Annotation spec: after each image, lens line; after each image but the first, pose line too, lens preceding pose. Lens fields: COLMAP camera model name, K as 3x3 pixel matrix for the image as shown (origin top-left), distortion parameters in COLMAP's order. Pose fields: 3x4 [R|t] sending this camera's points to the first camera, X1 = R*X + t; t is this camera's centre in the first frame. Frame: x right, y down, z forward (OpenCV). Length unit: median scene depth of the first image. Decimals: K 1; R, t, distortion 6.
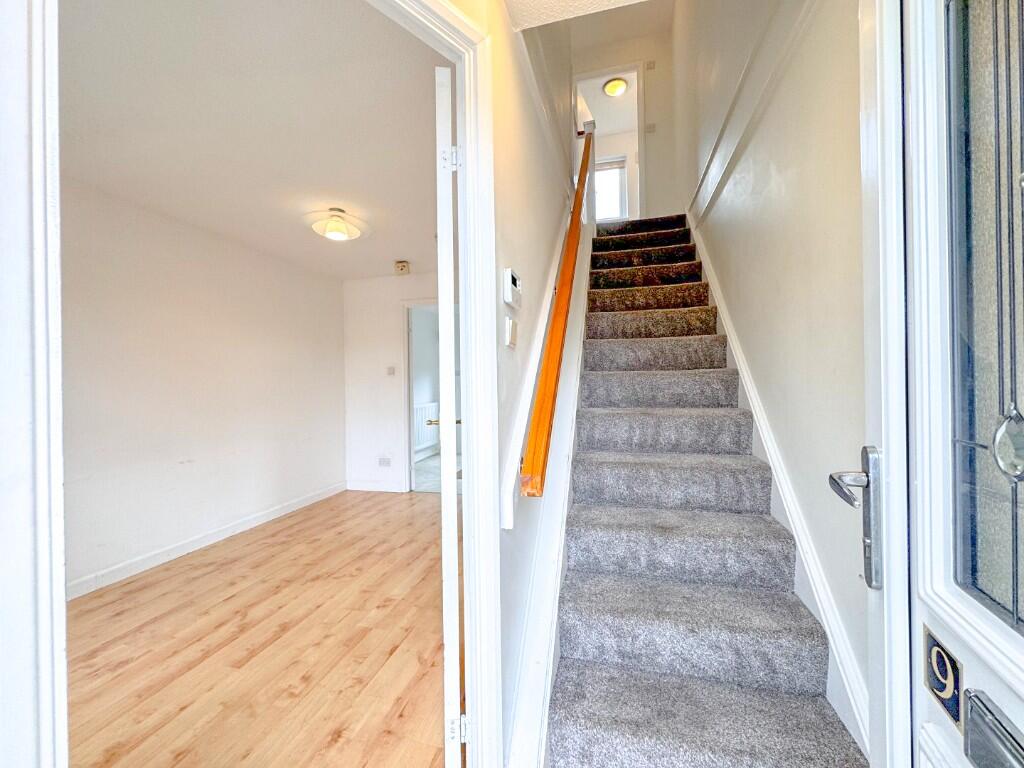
lens RADIAL K [[407.4, 0, 510.0], [0, 407.4, 383.2], [0, 0, 1]] dist [-0.002914, -0.000445]
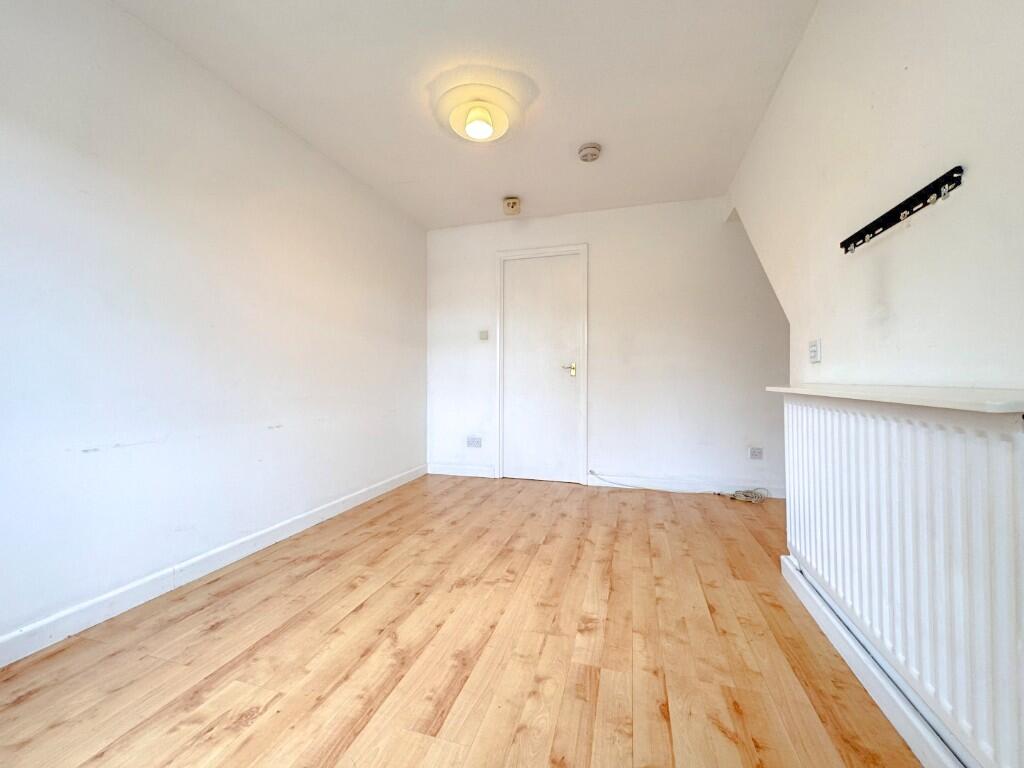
lens RADIAL K [[407.4, 0, 508.7], [0, 407.4, 379.7], [0, 0, 1]] dist [-0.002914, -0.000445]
pose [[0.999173, 0.016234, -0.037272, -0.377949], [-0.016213, 0.999868, 0.000859, 0.112141], [0.037281, -0.000253, 0.999305, 0.272389]]
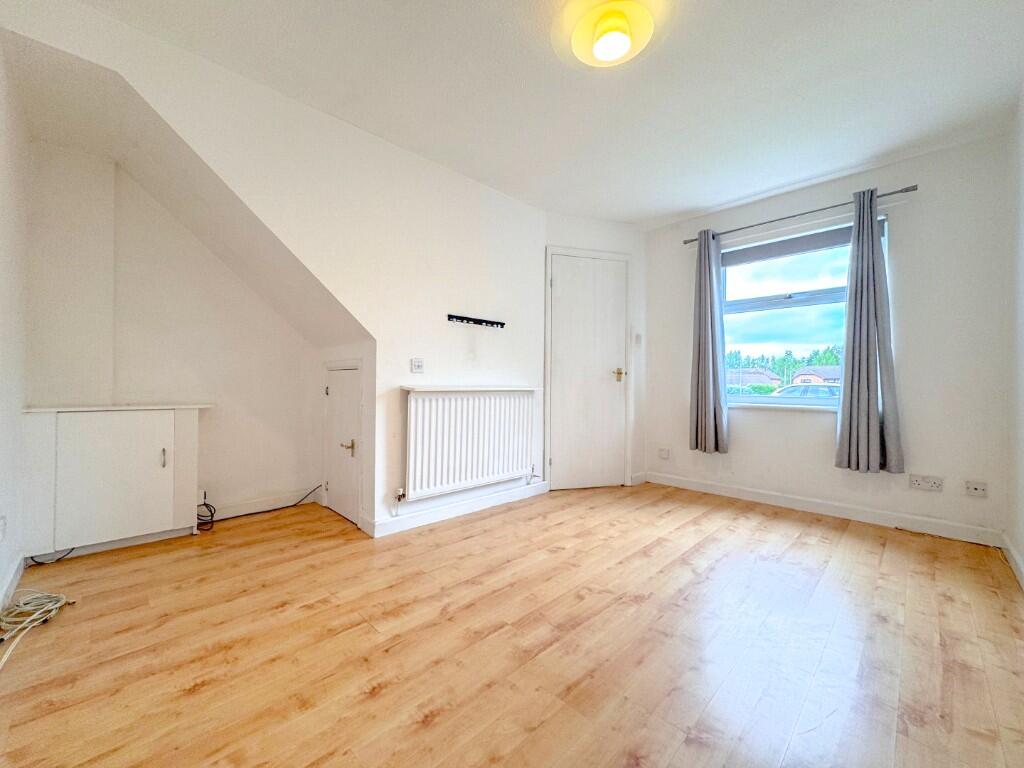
lens RADIAL K [[407.4, 0, 509.9], [0, 407.4, 380.1], [0, 0, 1]] dist [-0.002914, -0.000445]
pose [[-0.858620, 0.012398, 0.512462, -0.664364], [0.006815, 0.999895, -0.012771, 0.111724], [-0.512567, -0.007473, -0.858615, 1.752865]]
